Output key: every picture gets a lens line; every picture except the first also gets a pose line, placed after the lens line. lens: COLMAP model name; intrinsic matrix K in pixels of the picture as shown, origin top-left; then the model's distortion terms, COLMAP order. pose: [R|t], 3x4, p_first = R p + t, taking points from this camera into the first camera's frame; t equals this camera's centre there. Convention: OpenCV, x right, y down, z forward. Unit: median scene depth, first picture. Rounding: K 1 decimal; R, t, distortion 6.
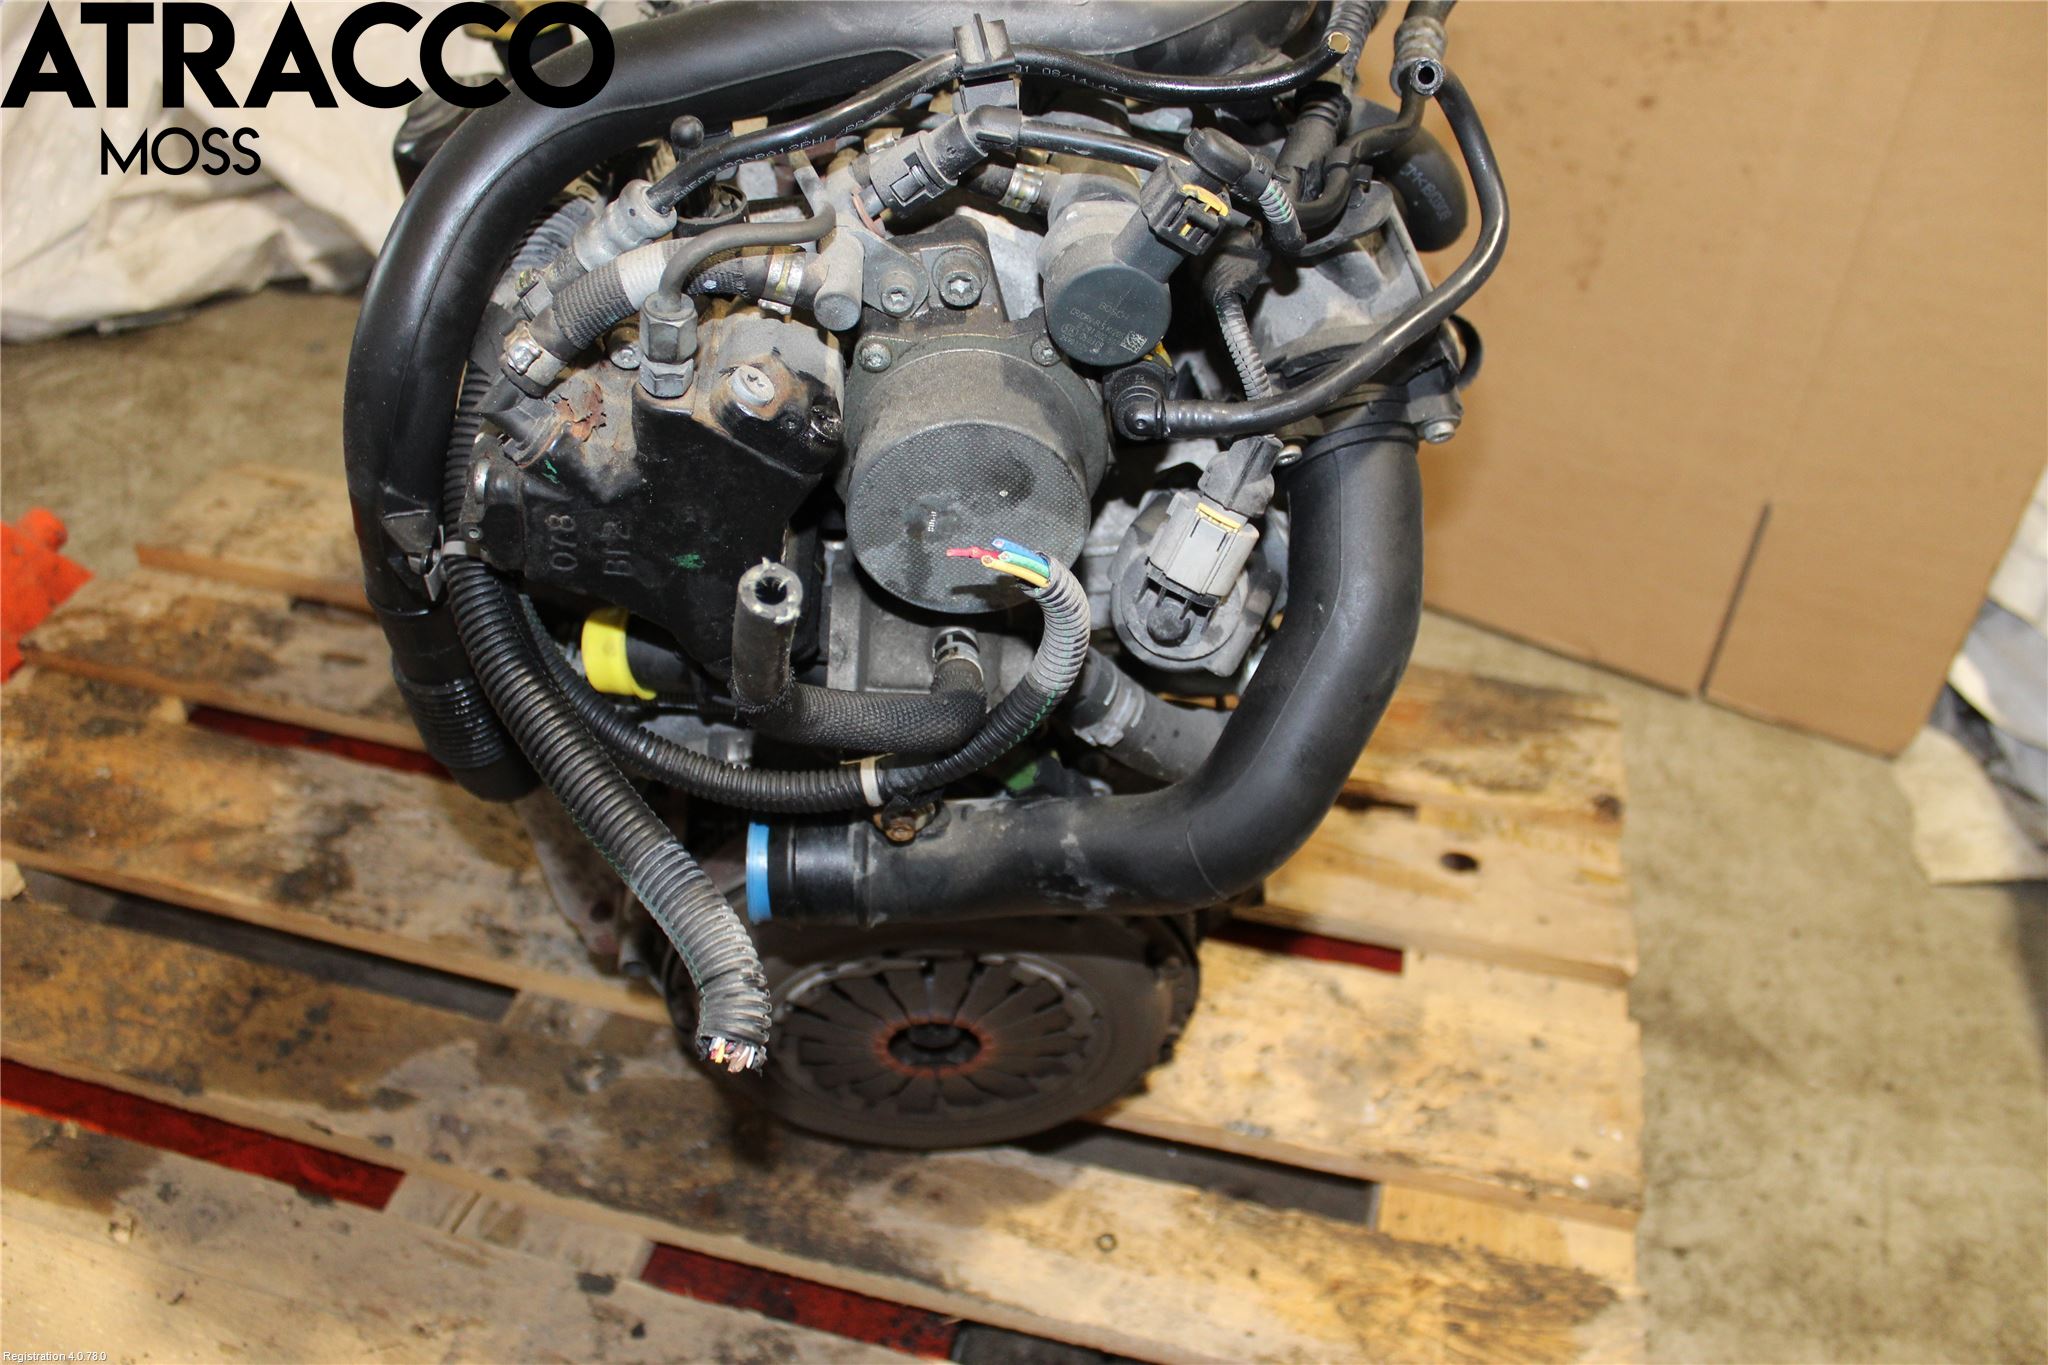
lens RADIAL K [[1632.0, 0, 1024.0], [0, 1632.0, 682.5], [0, 0, 1]] dist [-0.182242, 0.156328]
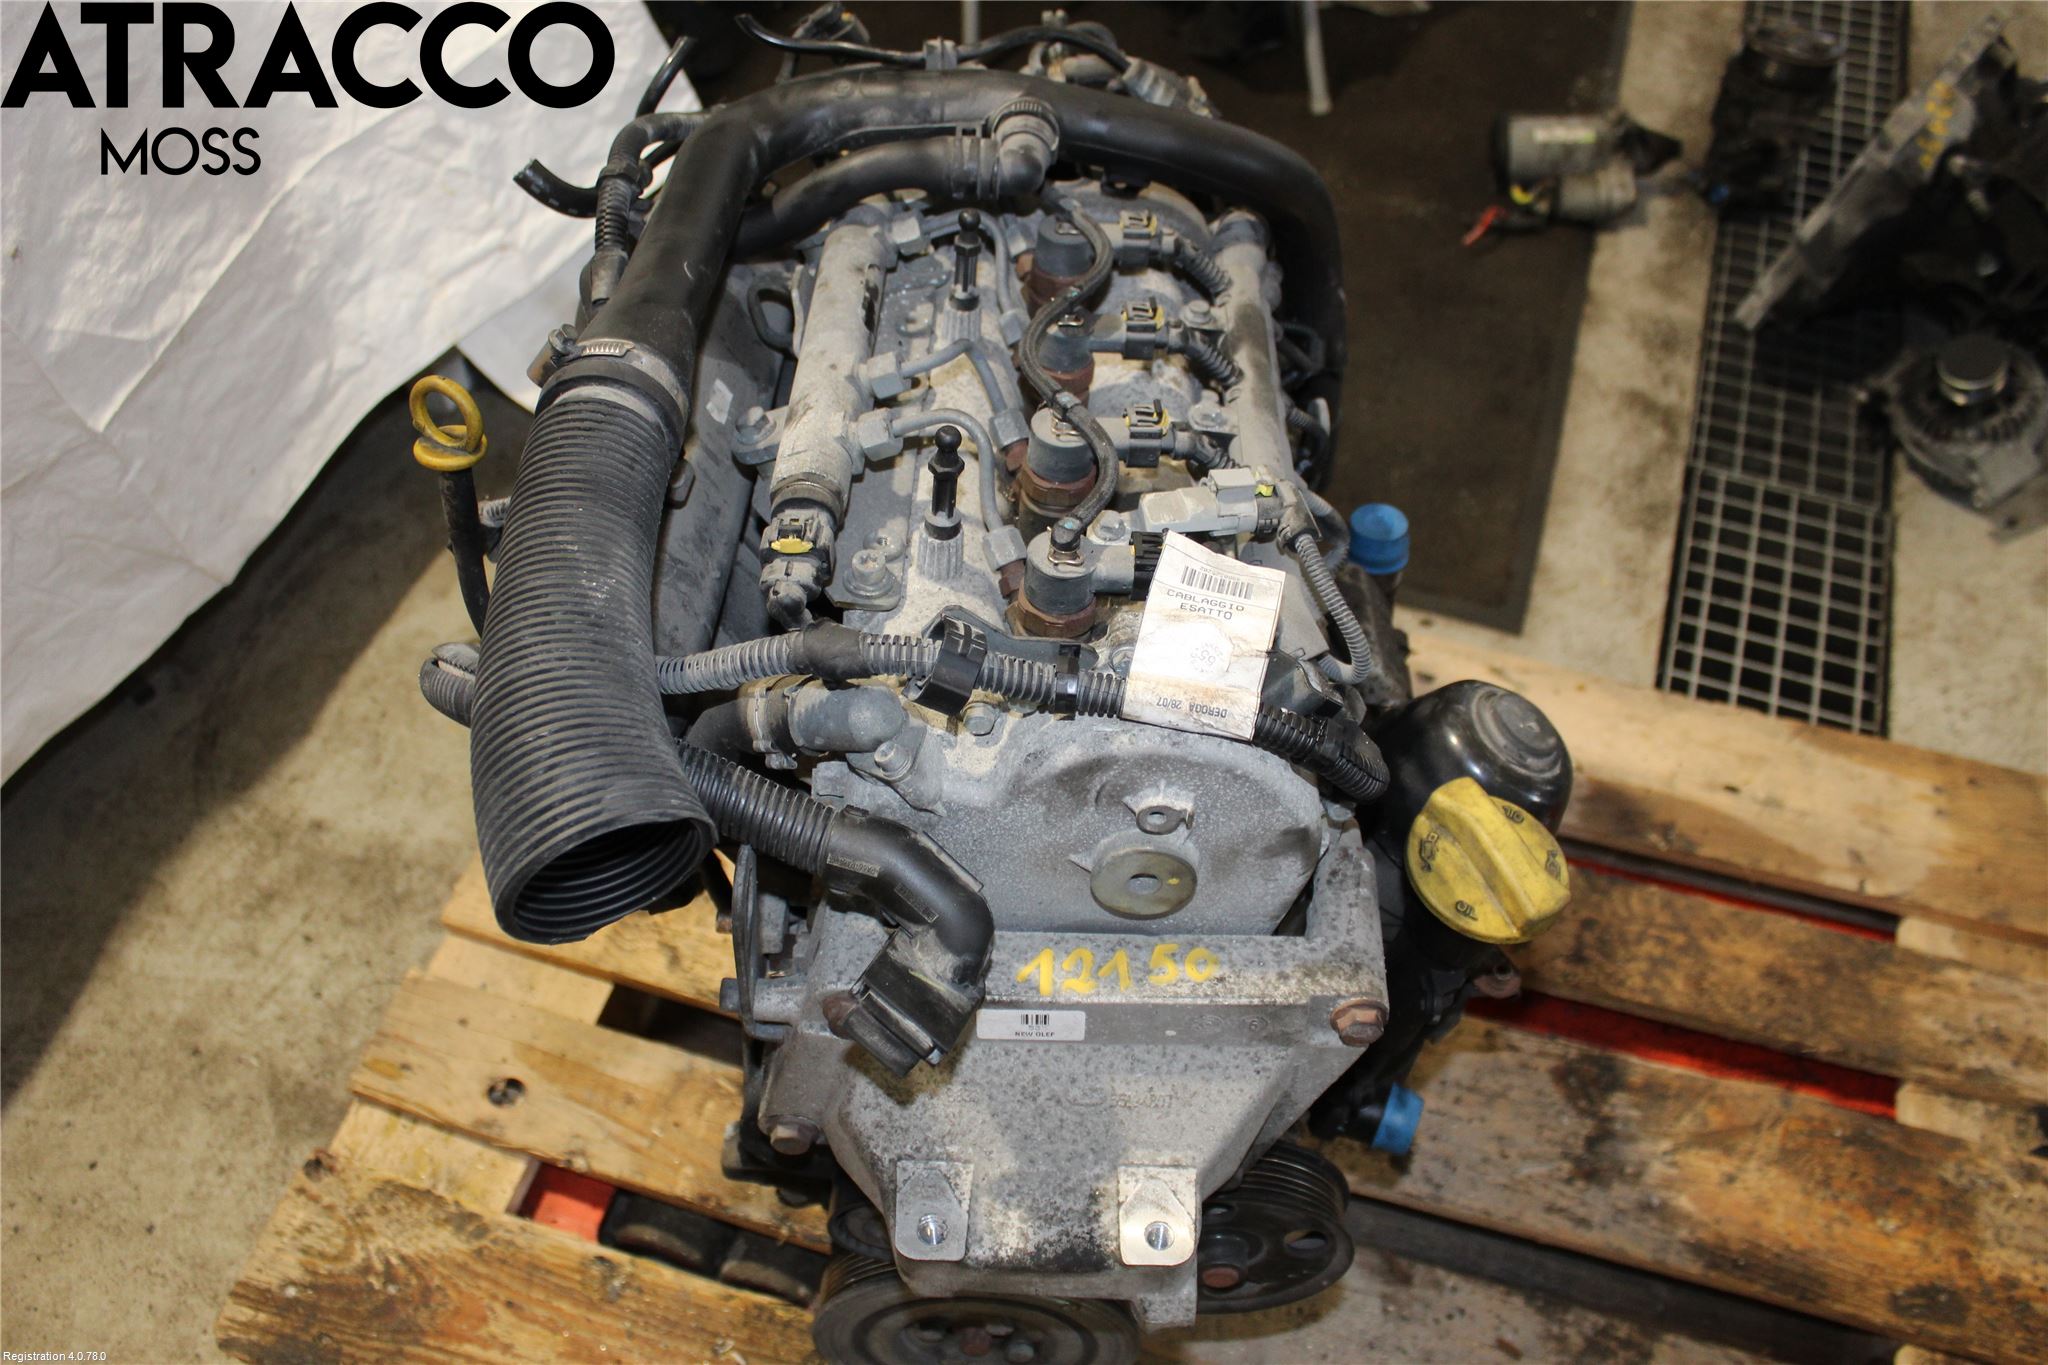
lens RADIAL K [[1632.0, 0, 1024.0], [0, 1632.0, 682.5], [0, 0, 1]] dist [-0.182242, 0.156328]
pose [[-0.997879, -0.055851, 0.033443, -0.087740], [0.036033, -0.046025, 0.998290, -0.930342], [-0.054216, 0.997378, 0.047940, 0.691807]]
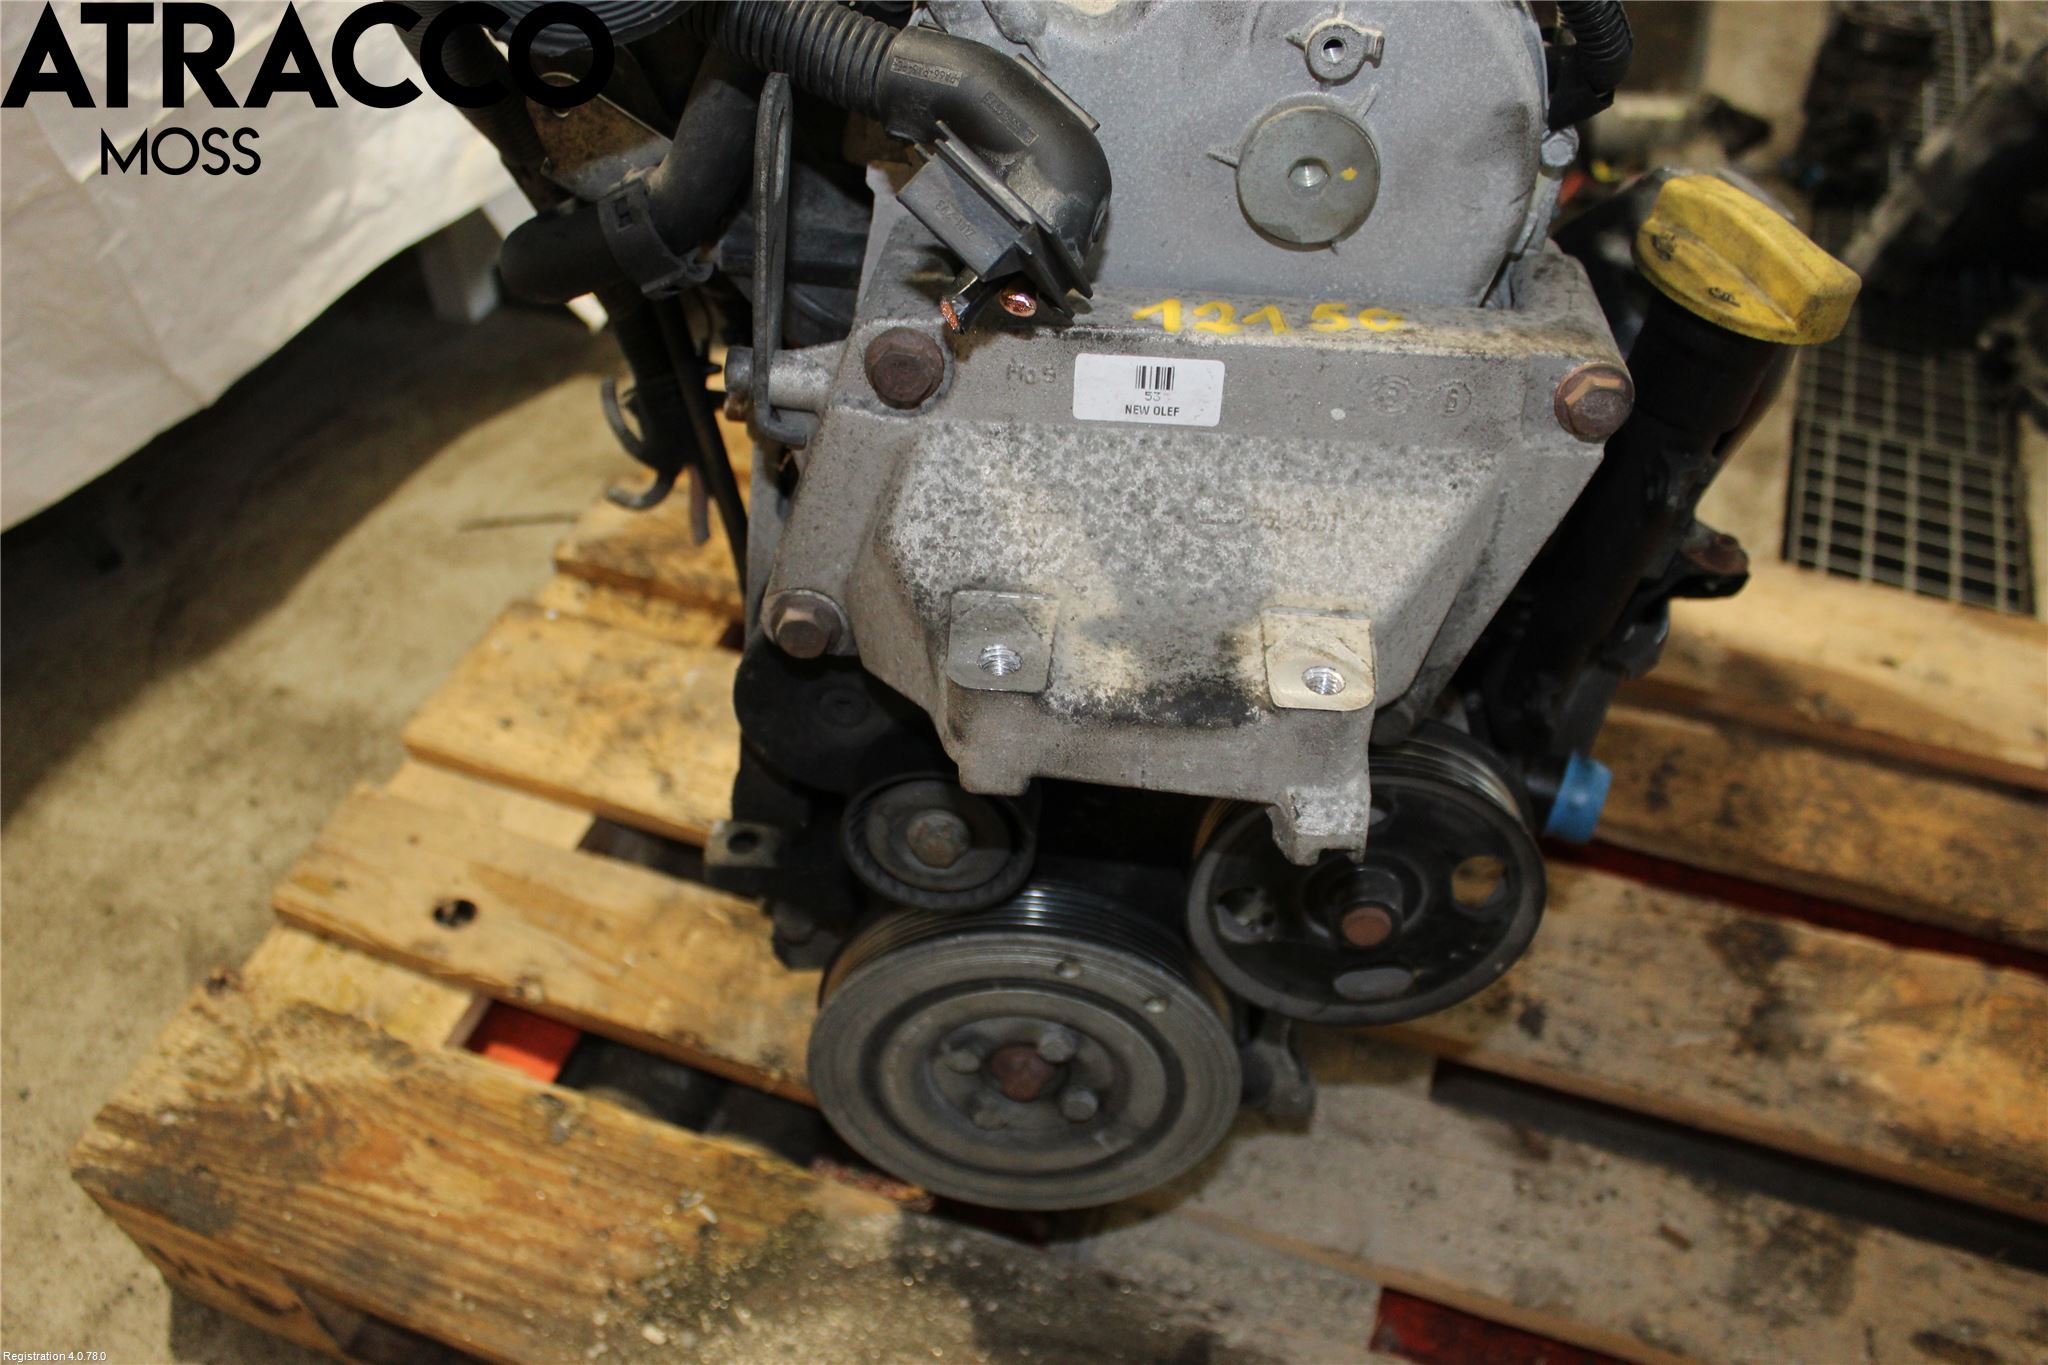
lens RADIAL K [[1632.0, 0, 1024.0], [0, 1632.0, 682.5], [0, 0, 1]] dist [-0.182242, 0.156328]
pose [[-0.994198, -0.092464, 0.054966, -0.076016], [0.047409, 0.082033, 0.995501, -0.777862], [-0.096557, 0.992331, -0.077173, 0.947197]]
